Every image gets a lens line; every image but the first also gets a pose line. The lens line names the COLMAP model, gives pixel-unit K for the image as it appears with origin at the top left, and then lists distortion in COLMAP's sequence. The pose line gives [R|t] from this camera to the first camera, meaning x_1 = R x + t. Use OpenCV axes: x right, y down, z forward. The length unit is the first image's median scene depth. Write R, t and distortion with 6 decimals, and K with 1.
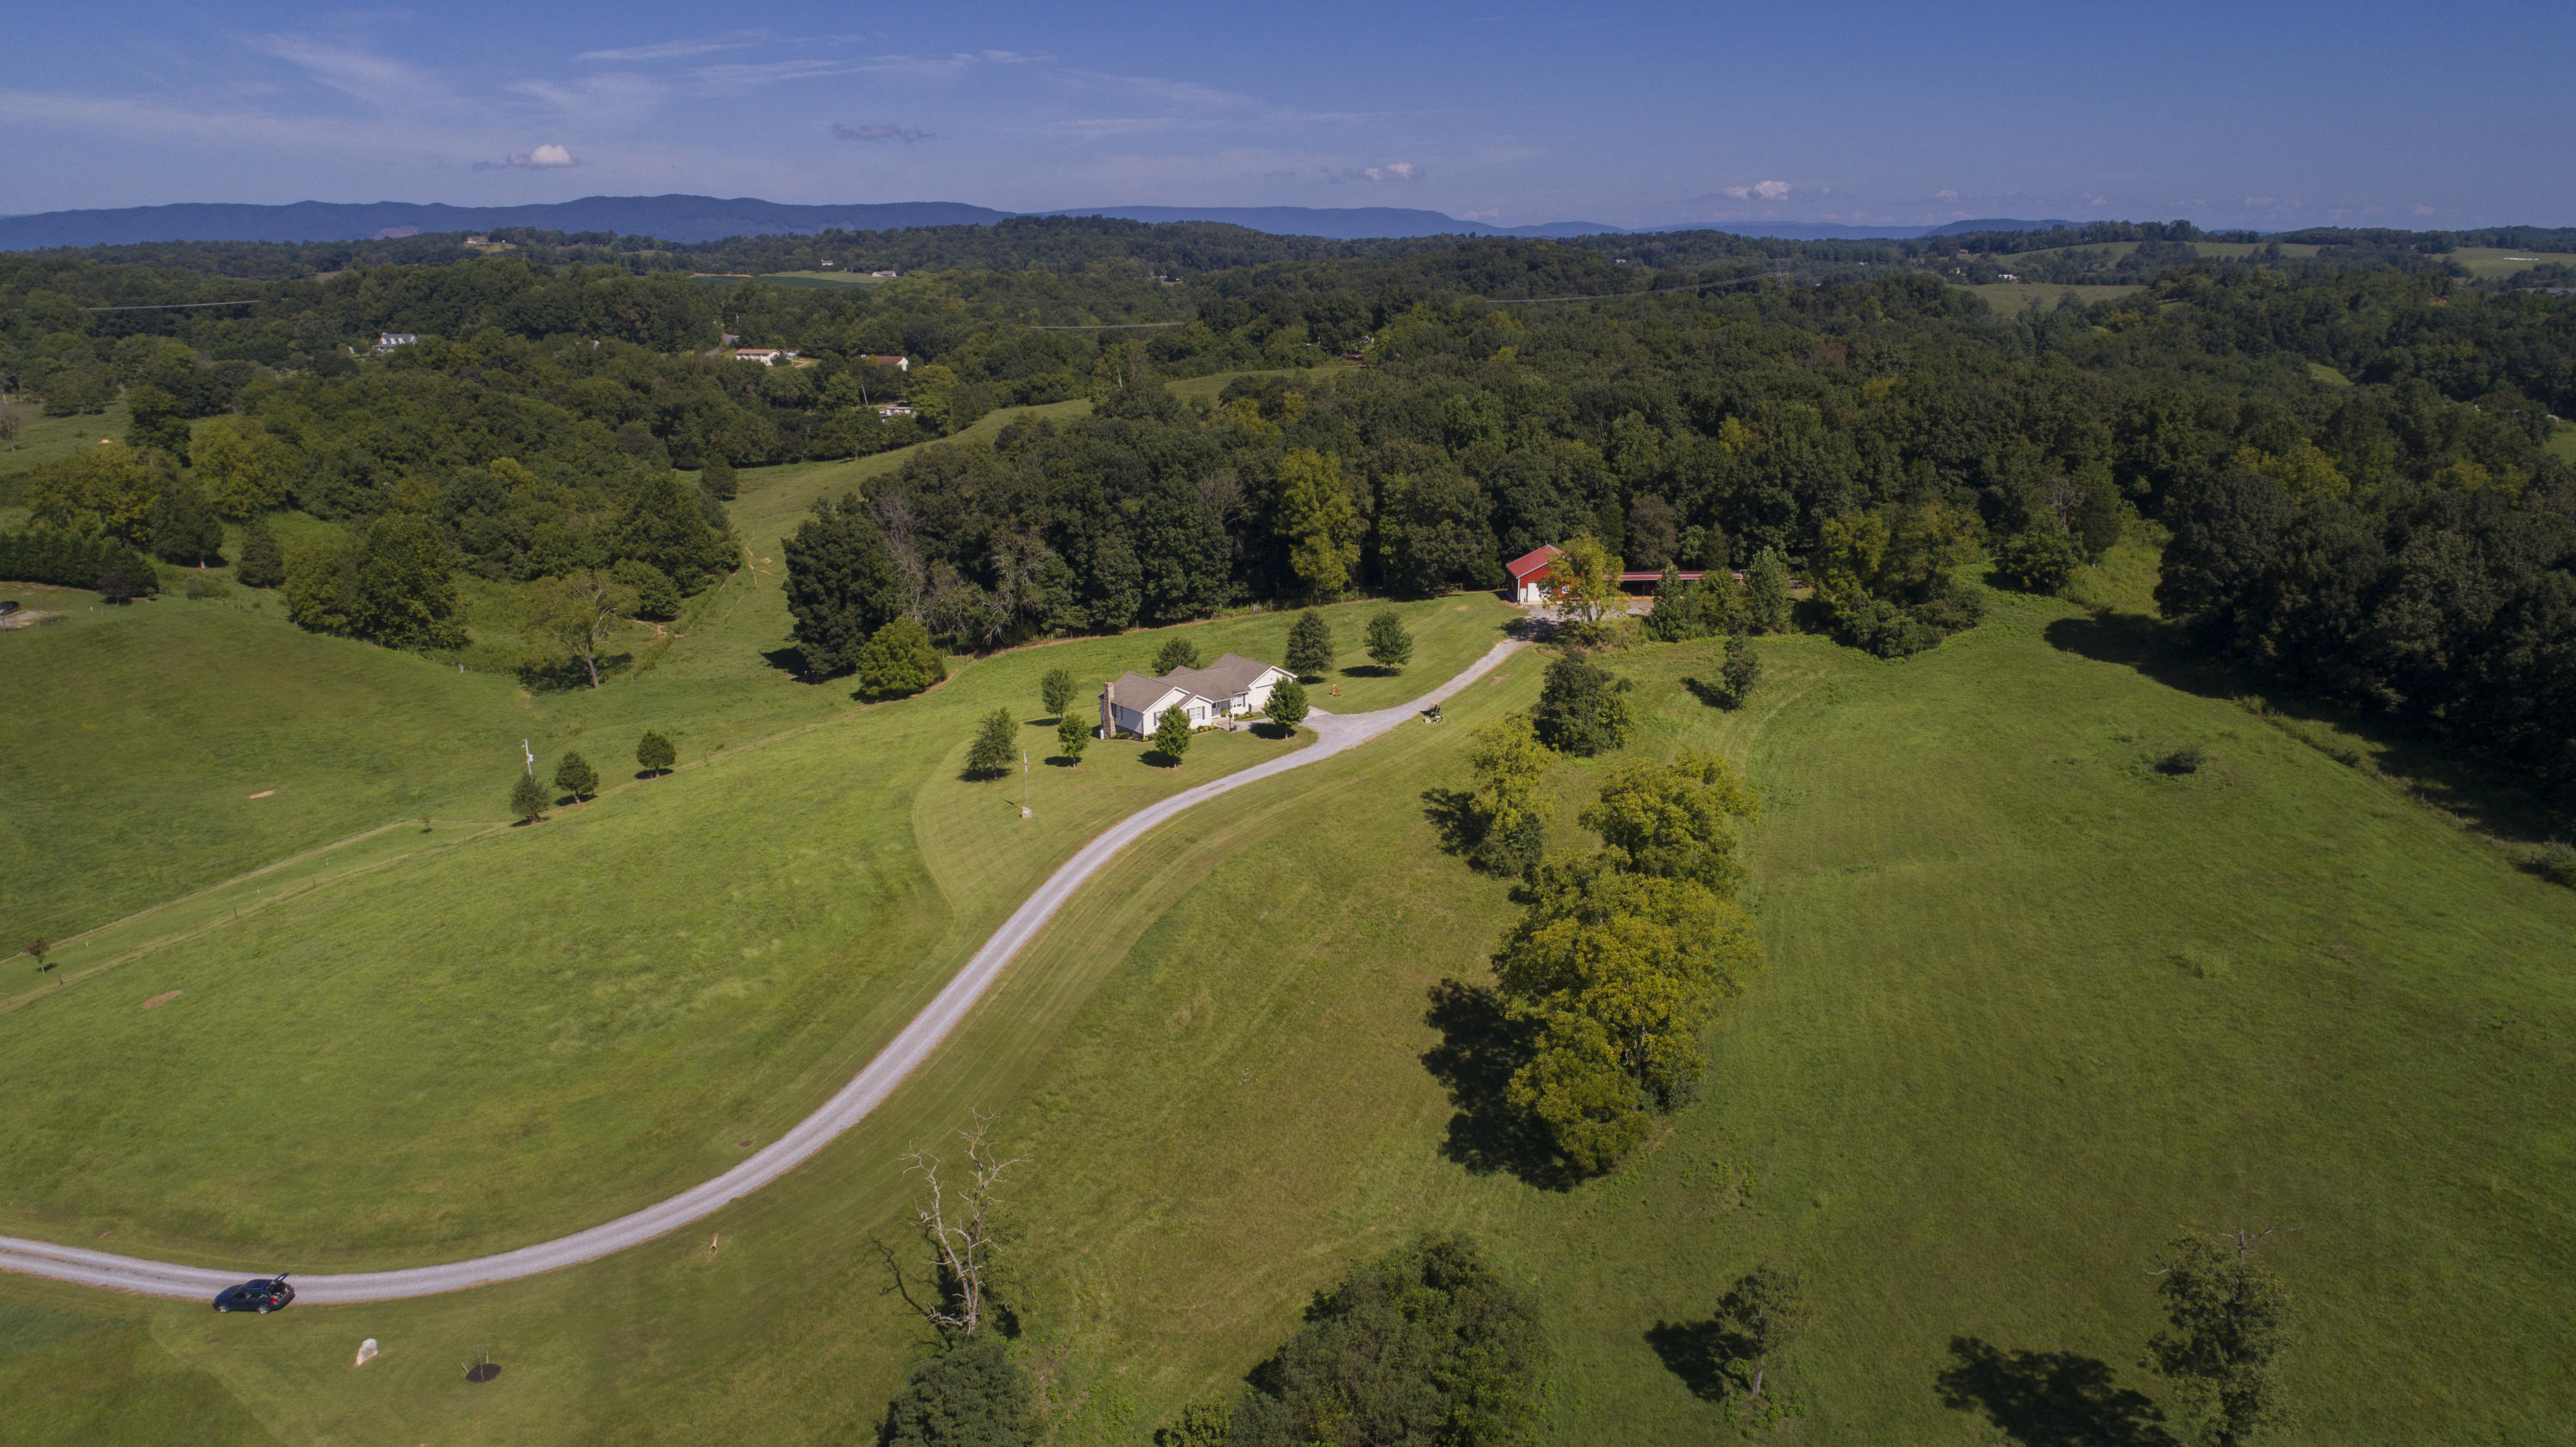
lens RADIAL K [[1740.1, 0, 1285.5], [0, 1740.1, 716.6], [0, 0, 1]] dist [-0.014555, 0.007810]
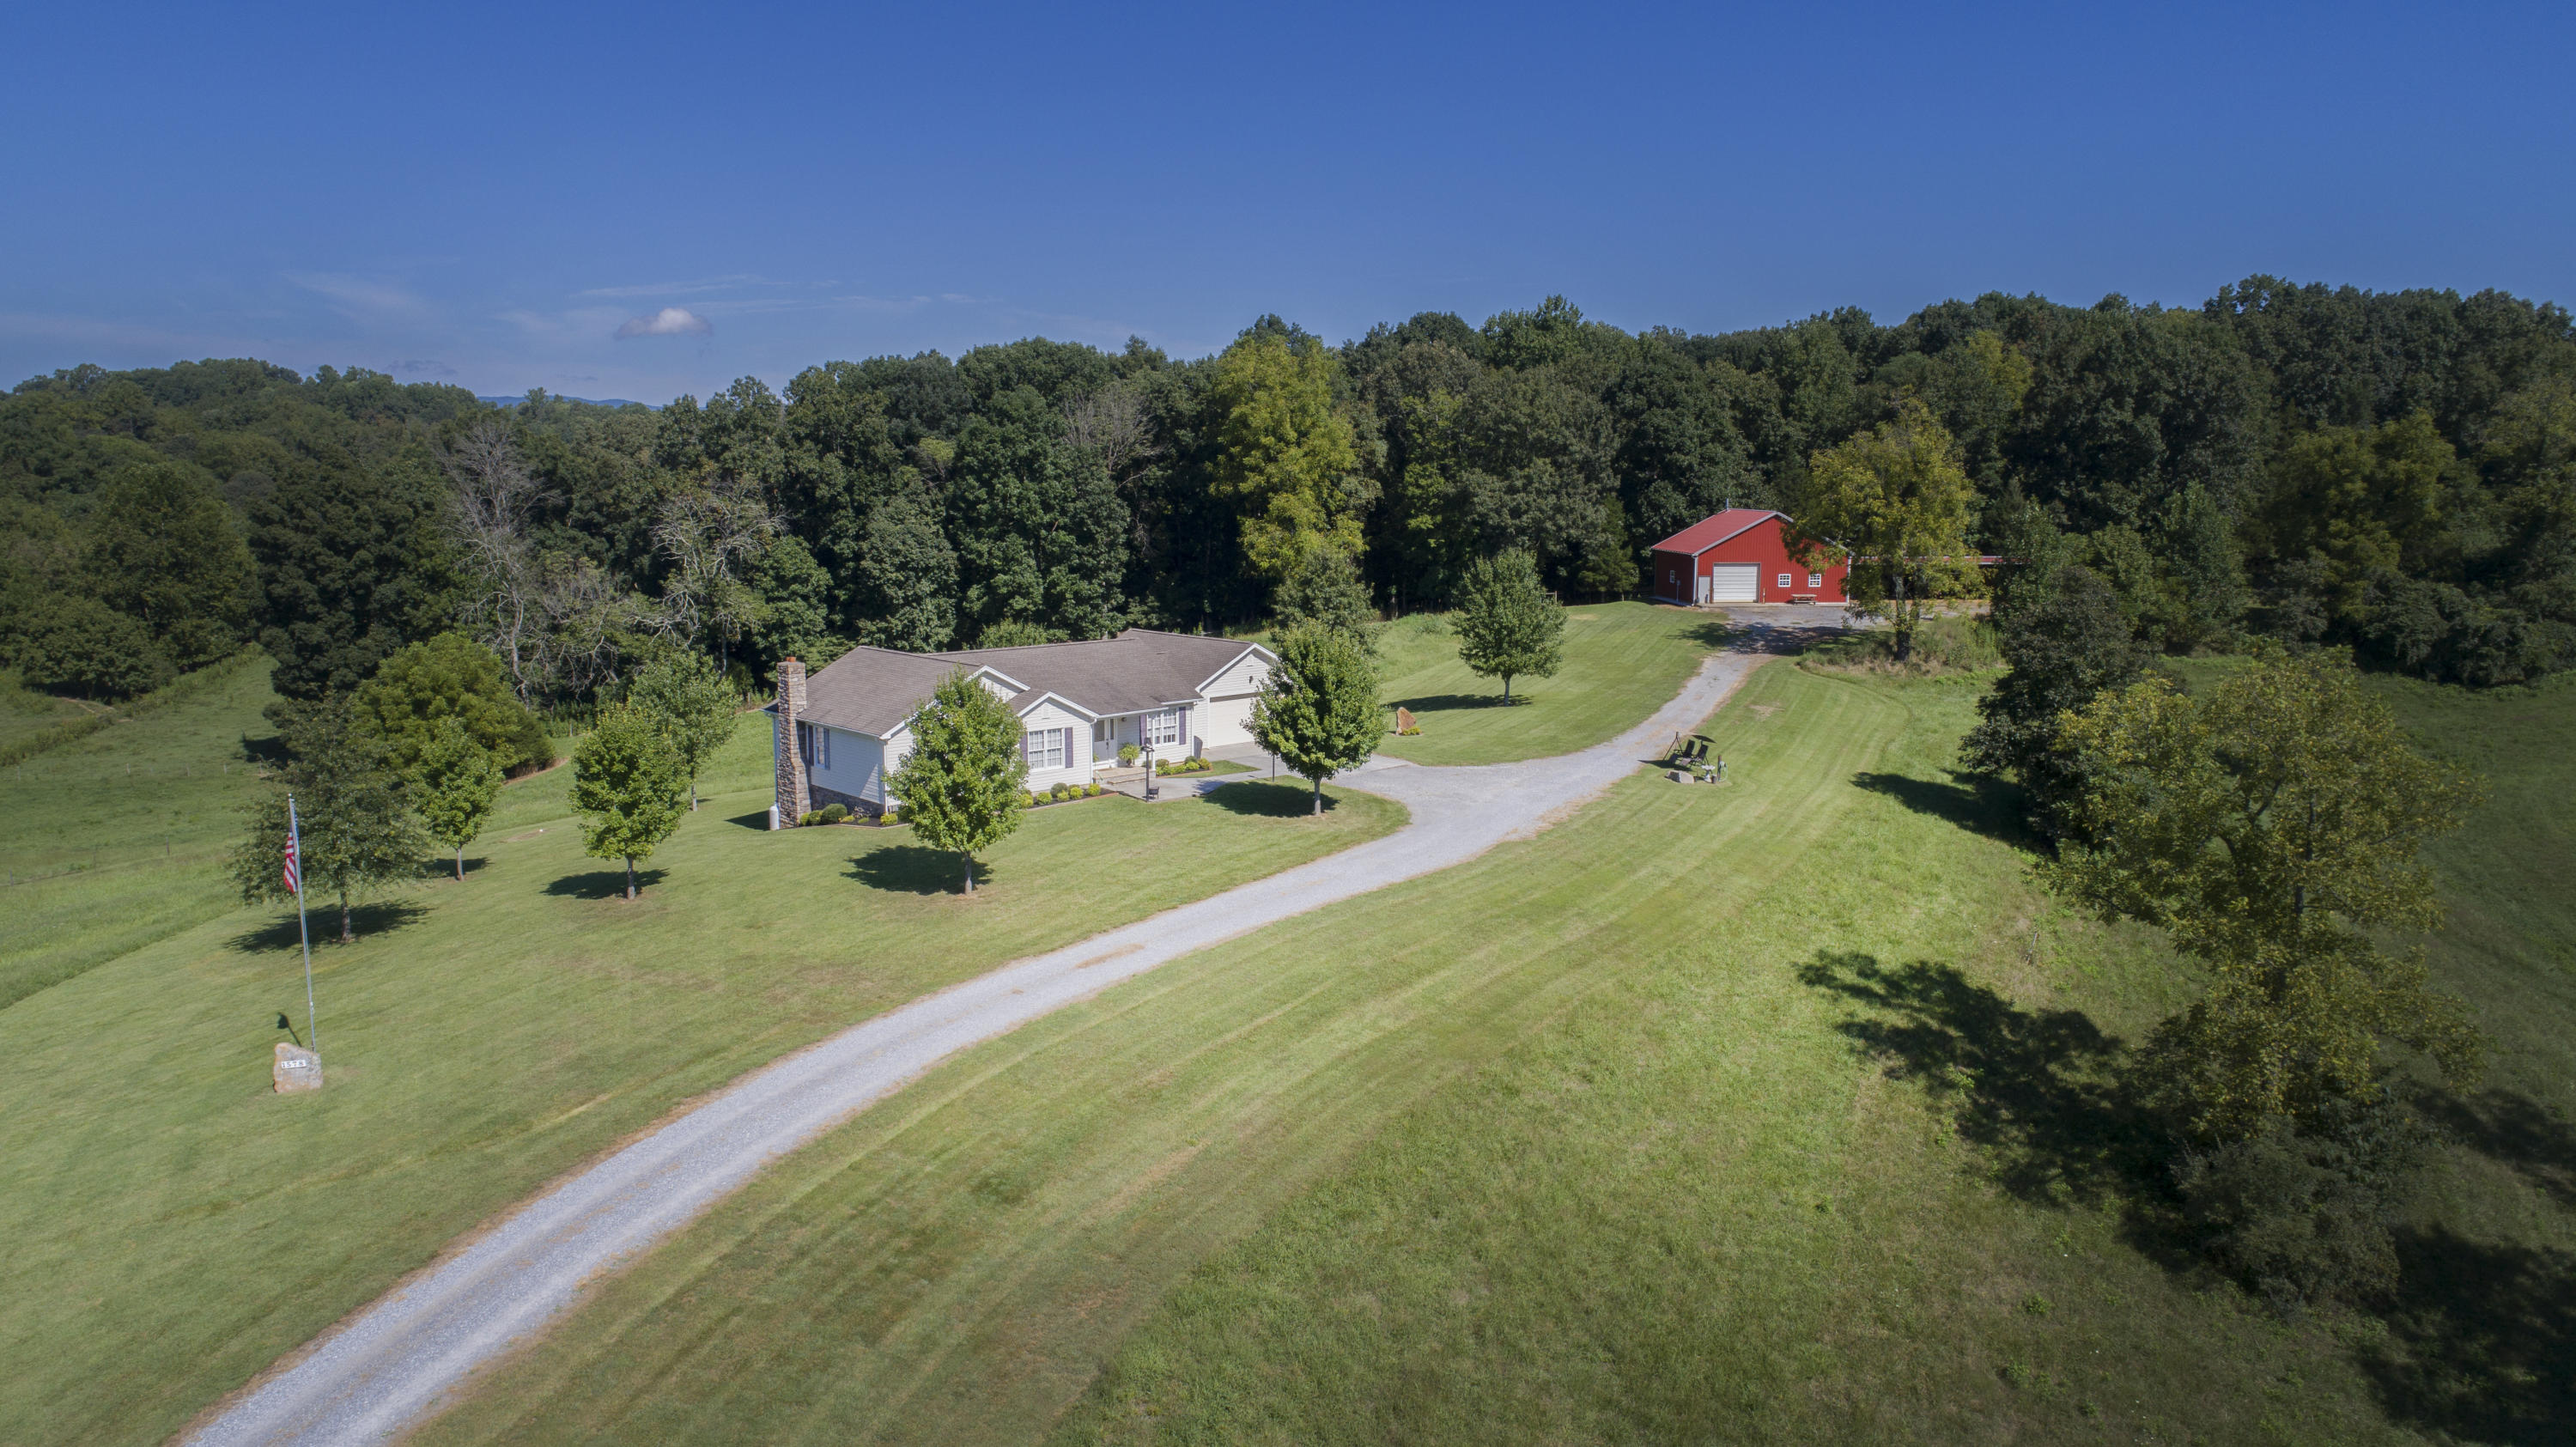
lens RADIAL K [[1740.1, 0, 1285.5], [0, 1740.1, 716.6], [0, 0, 1]] dist [-0.014555, 0.007810]
pose [[0.997463, -0.003141, 0.071116, -0.021276], [0.011337, 0.993285, -0.115133, 0.023398], [-0.070277, 0.115647, 0.990801, 0.482743]]
